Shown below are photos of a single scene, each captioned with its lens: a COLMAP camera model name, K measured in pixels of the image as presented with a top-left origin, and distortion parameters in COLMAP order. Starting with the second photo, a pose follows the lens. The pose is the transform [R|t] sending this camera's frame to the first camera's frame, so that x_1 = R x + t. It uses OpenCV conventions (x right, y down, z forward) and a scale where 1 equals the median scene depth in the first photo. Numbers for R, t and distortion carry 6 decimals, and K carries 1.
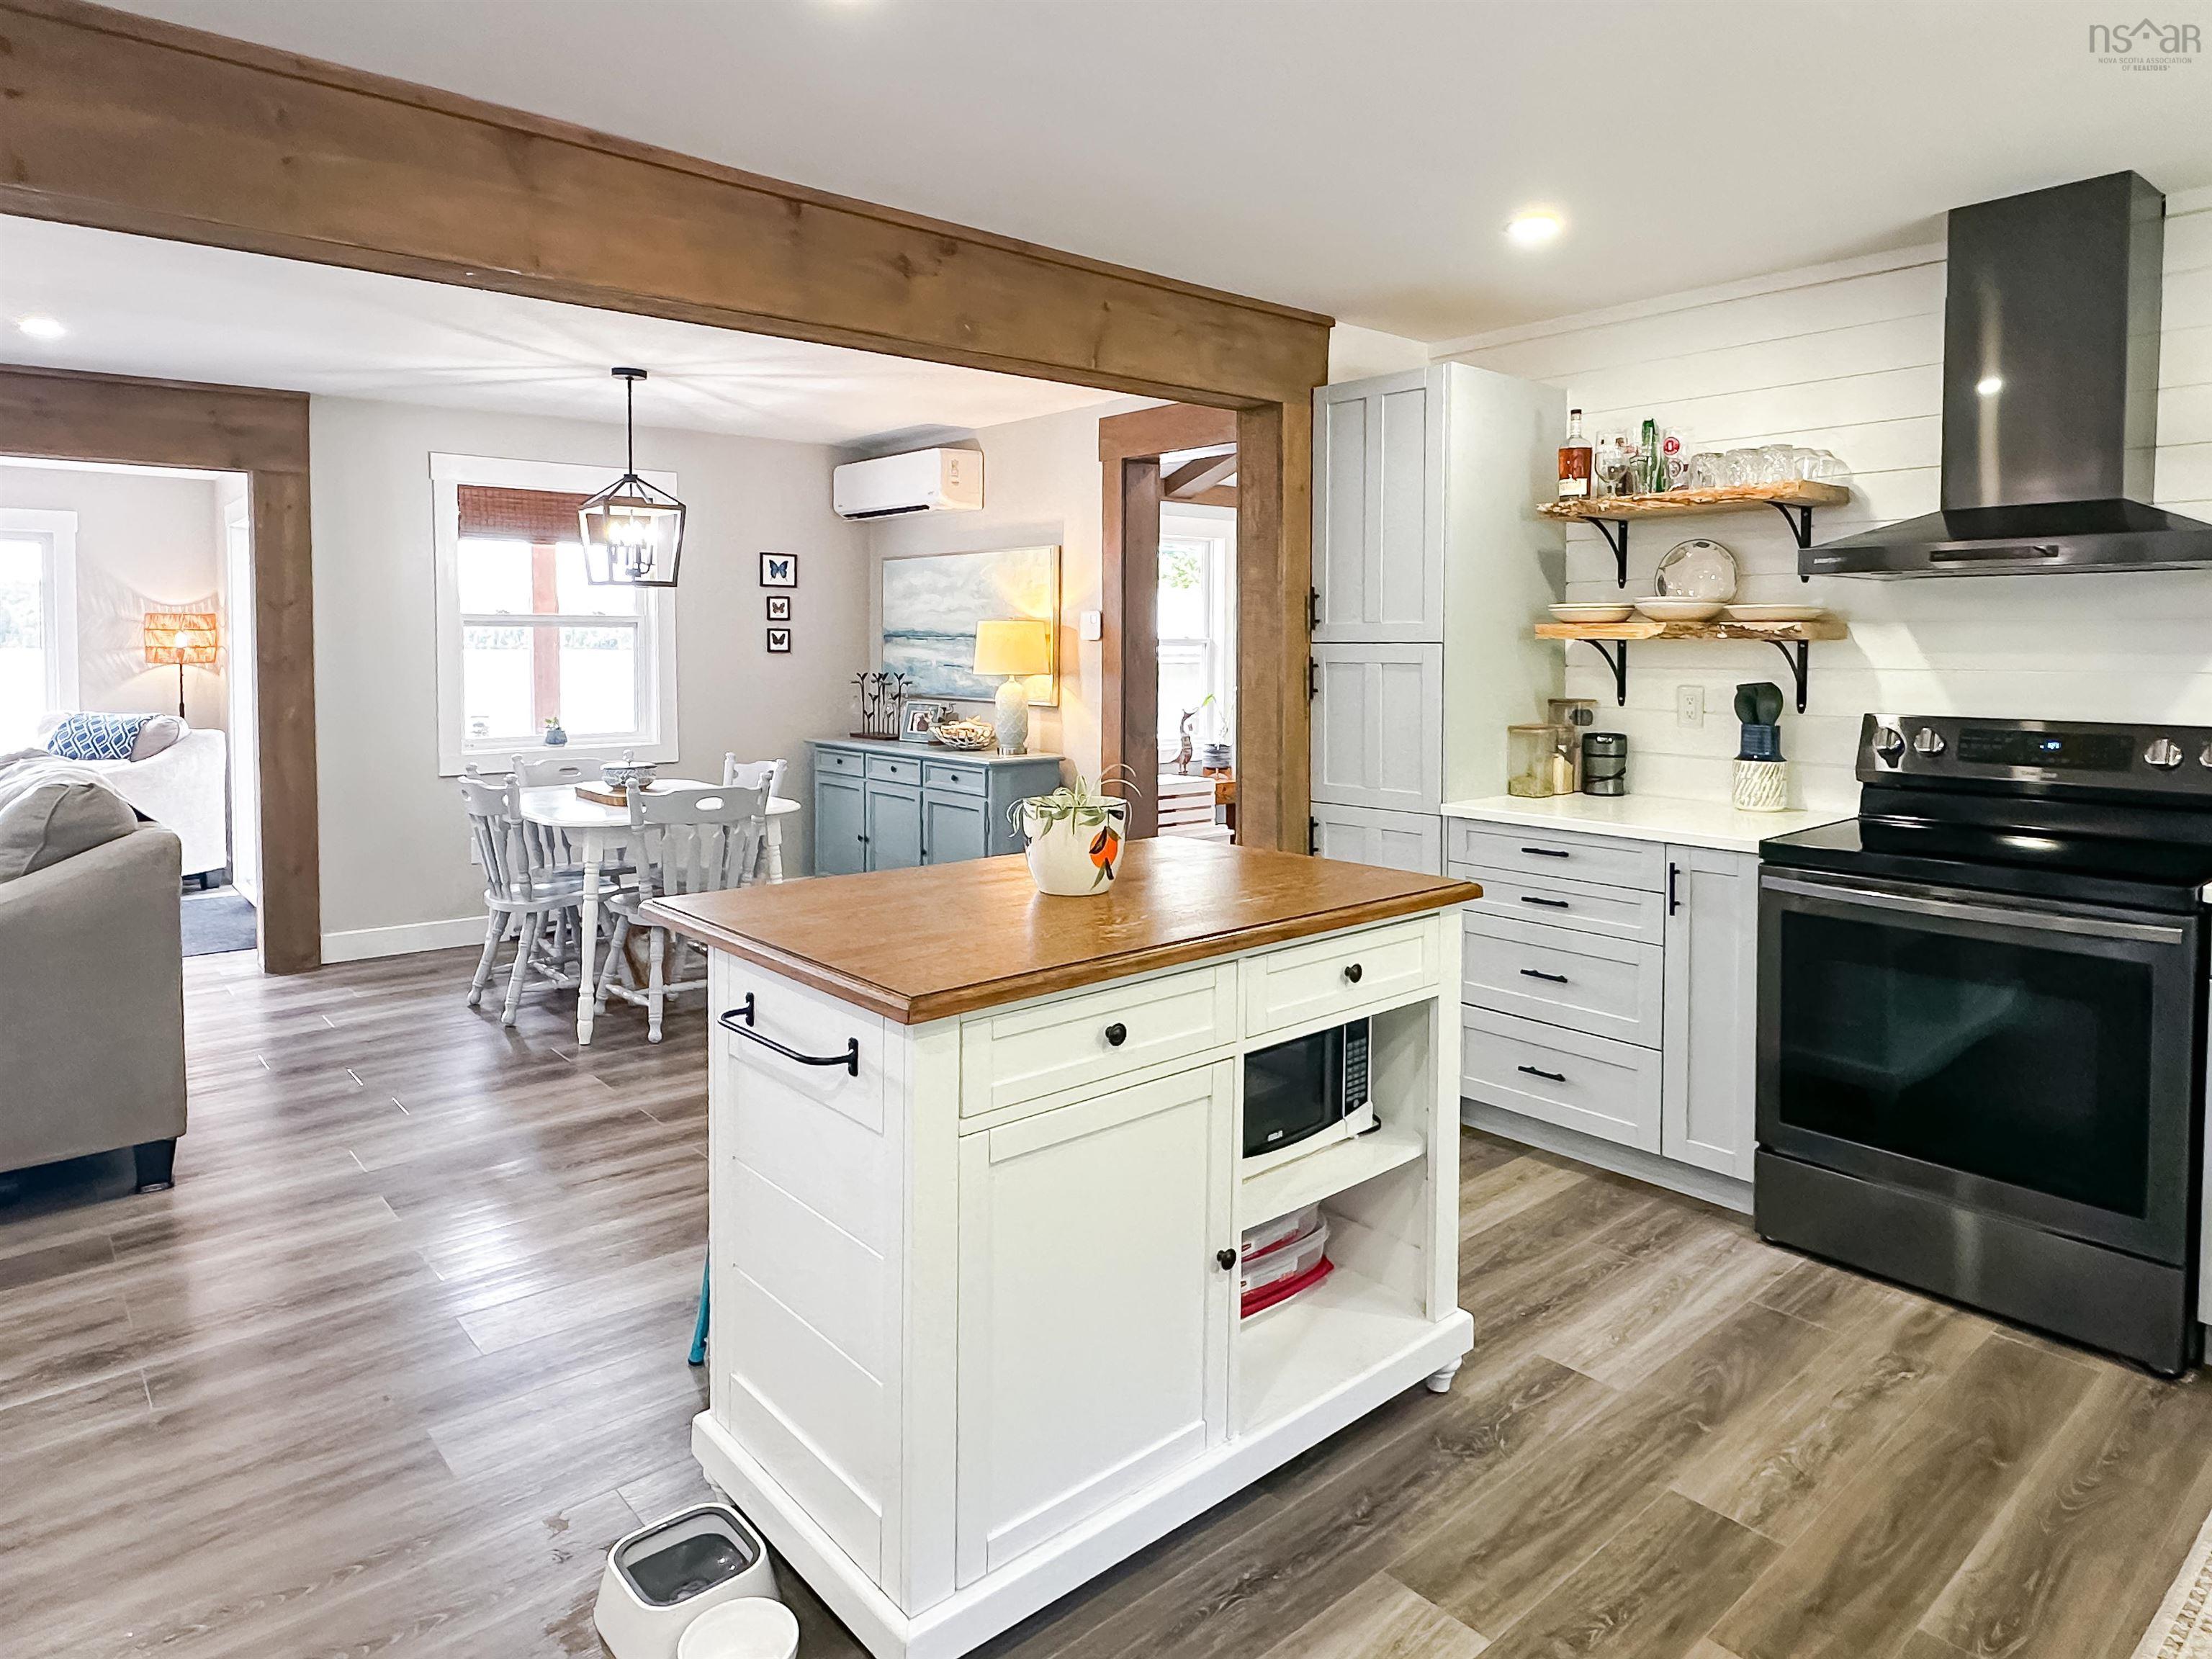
lens RADIAL K [[1368.2, 0, 1113.4], [0, 1368.2, 691.4], [0, 0, 1]] dist [0.001978, -0.000636]
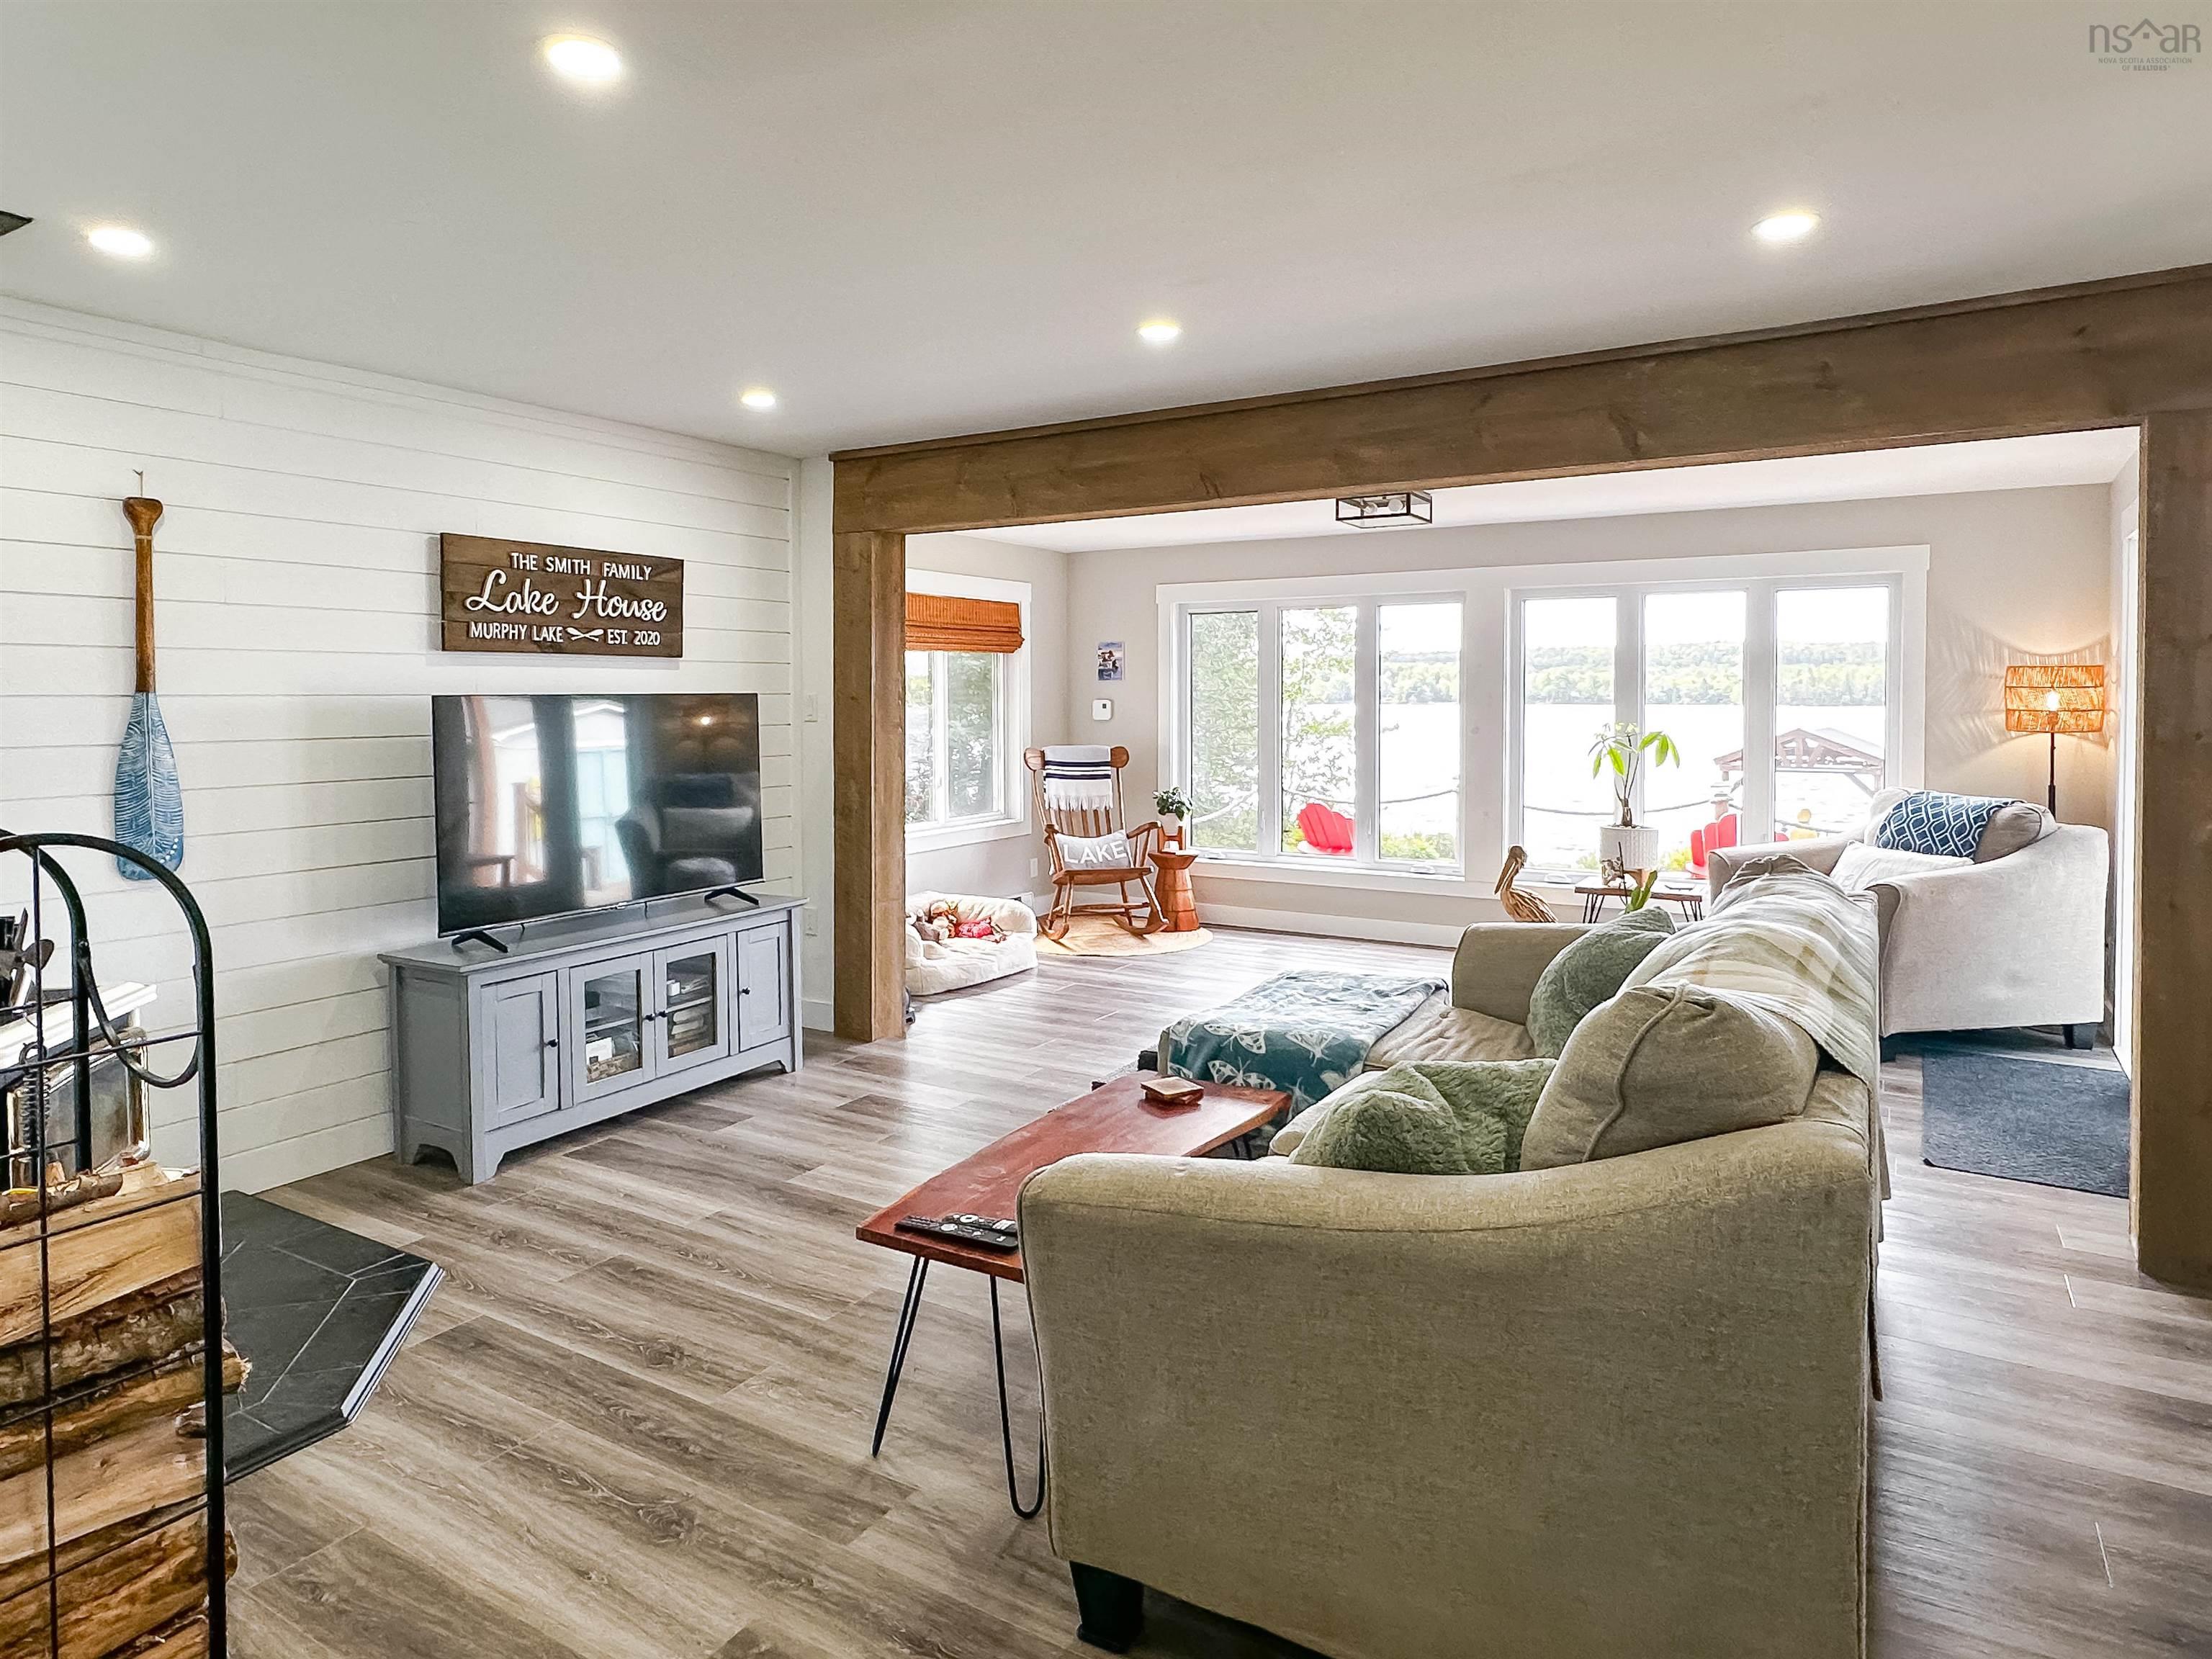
lens RADIAL K [[1262.9, 0, 1115.3], [0, 1262.9, 722.9], [0, 0, 1]] dist [-0.003719, -0.000292]
pose [[0.298671, 0.015600, -0.954229, -0.189169], [-0.033057, 0.999435, 0.005992, -0.013721], [0.953783, 0.029755, 0.299018, 0.326767]]
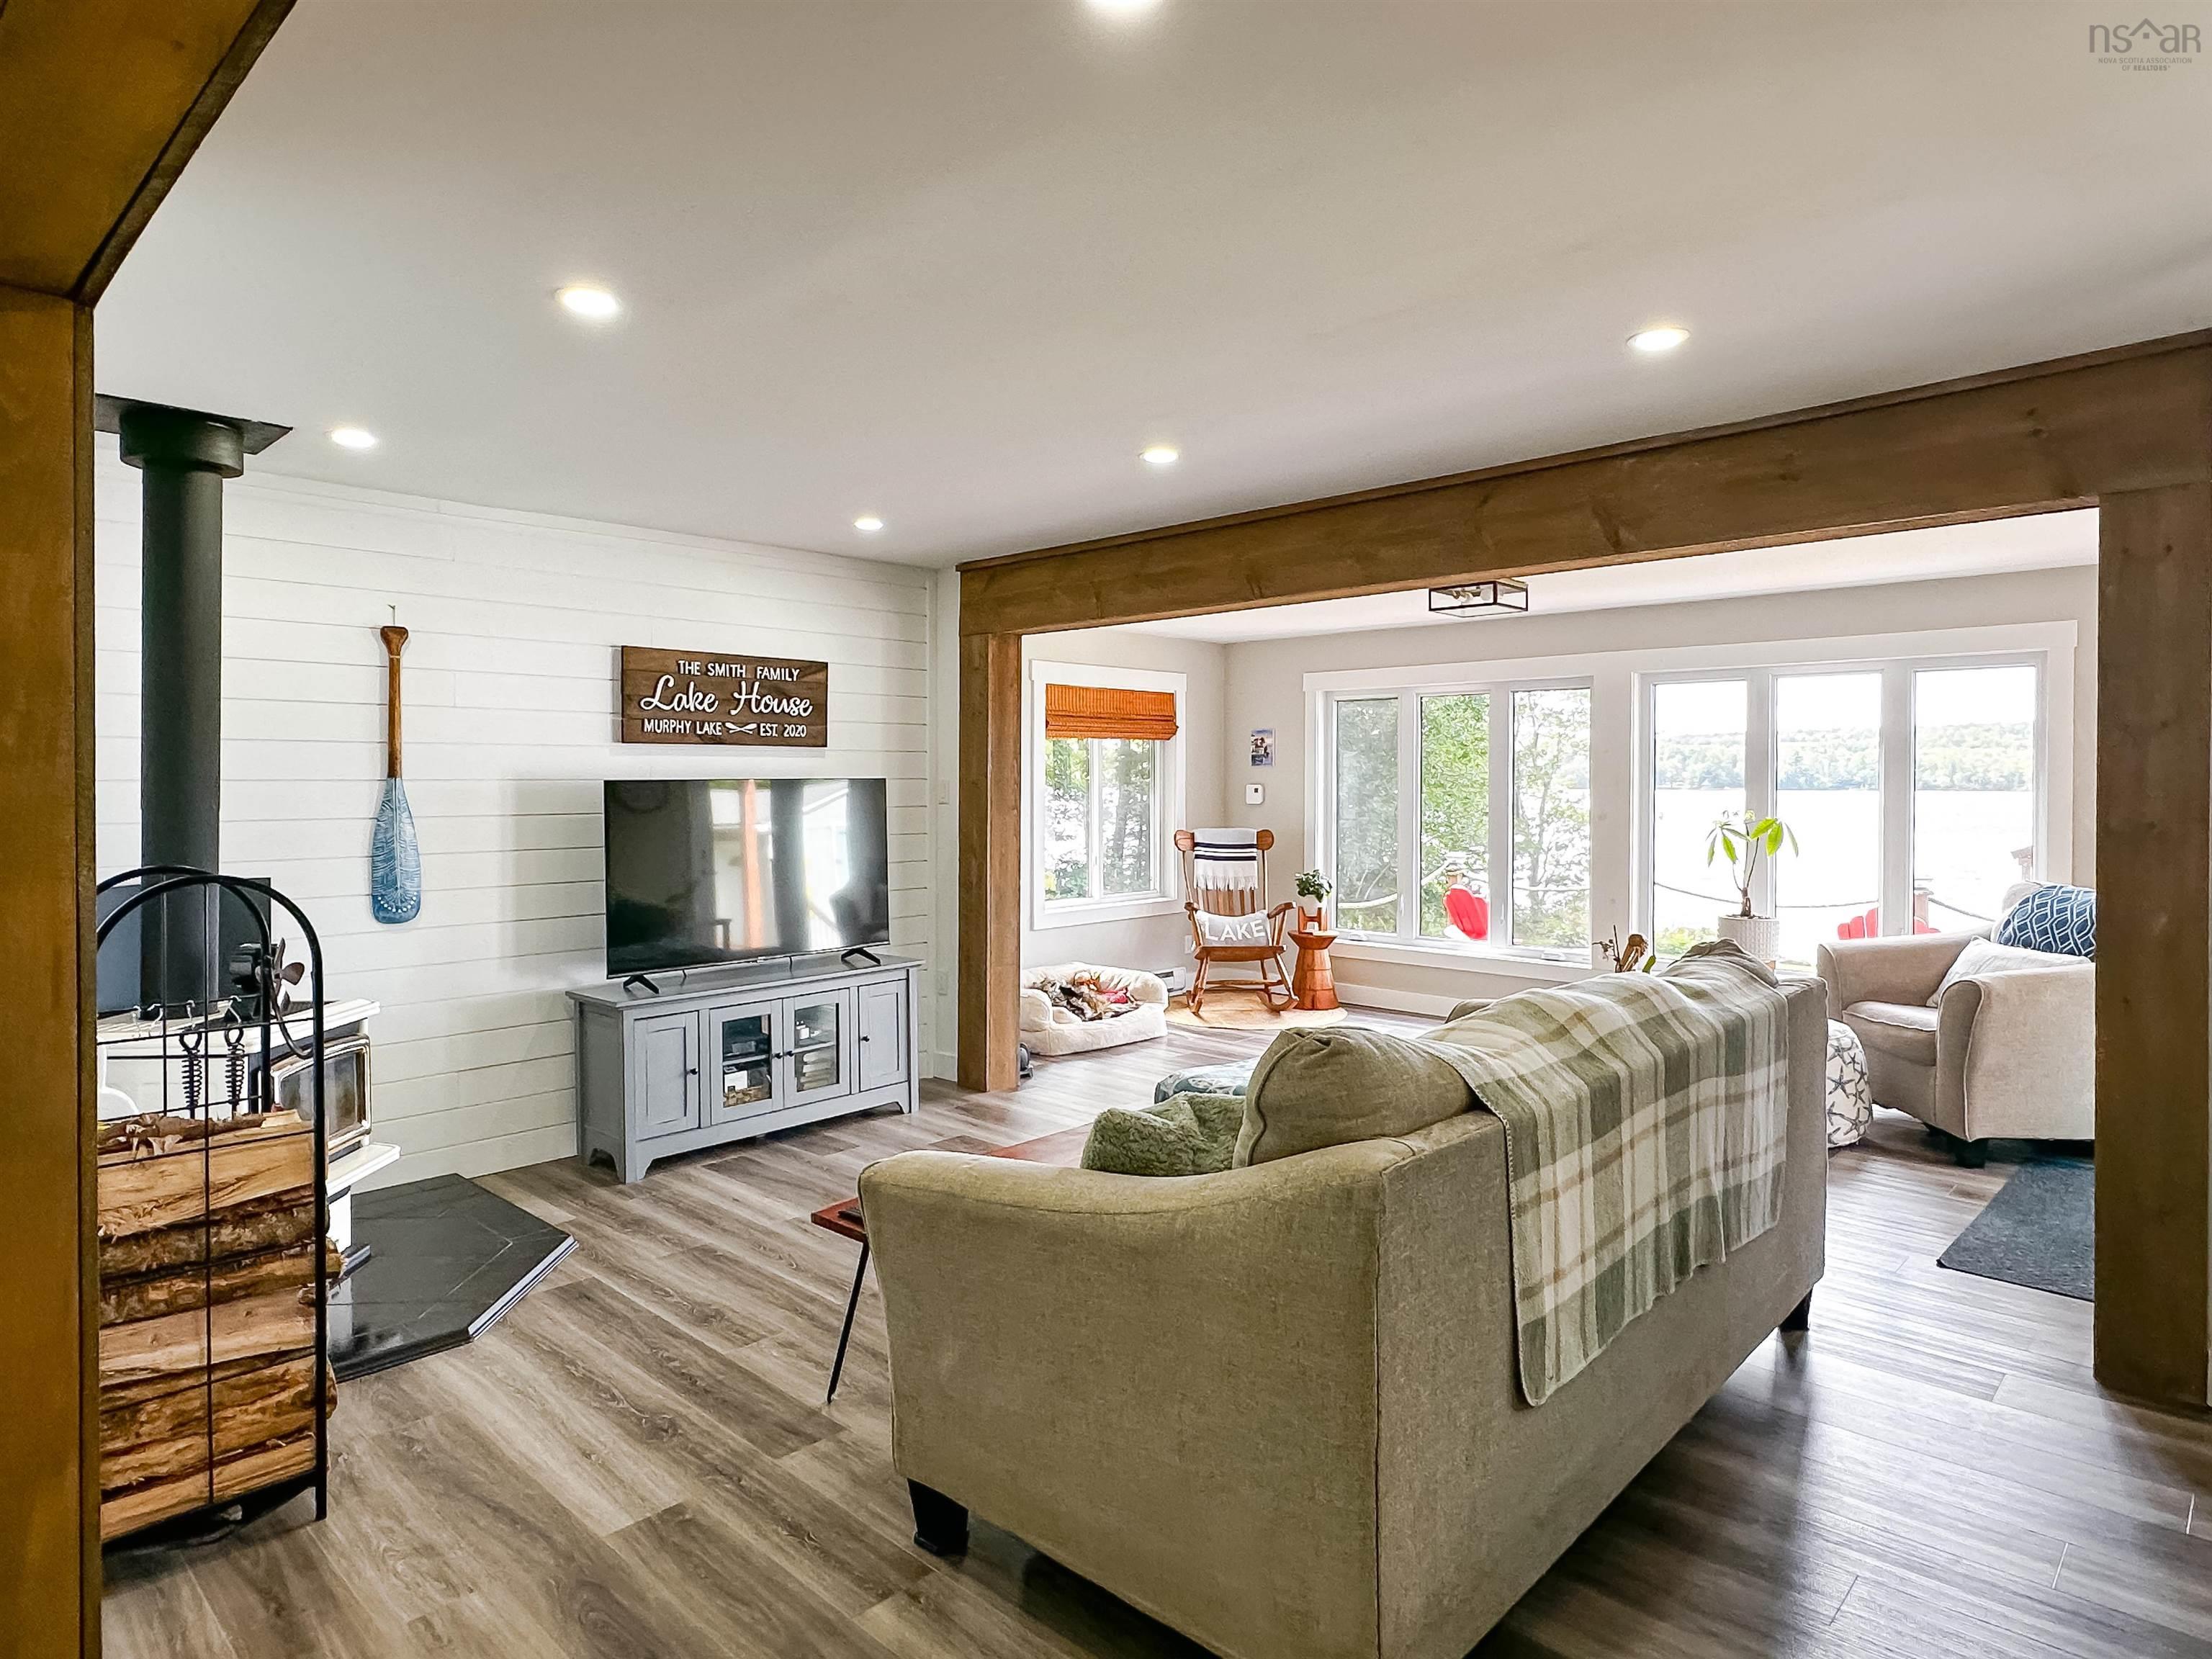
lens RADIAL K [[1262.9, 0, 1099.2], [0, 1262.9, 793.3], [0, 0, 1]] dist [-0.003719, -0.000292]
pose [[0.078195, 0.006234, -0.996919, -0.106291], [-0.037370, 0.999296, 0.003318, -0.017848], [0.996237, 0.036995, 0.078373, 0.424604]]
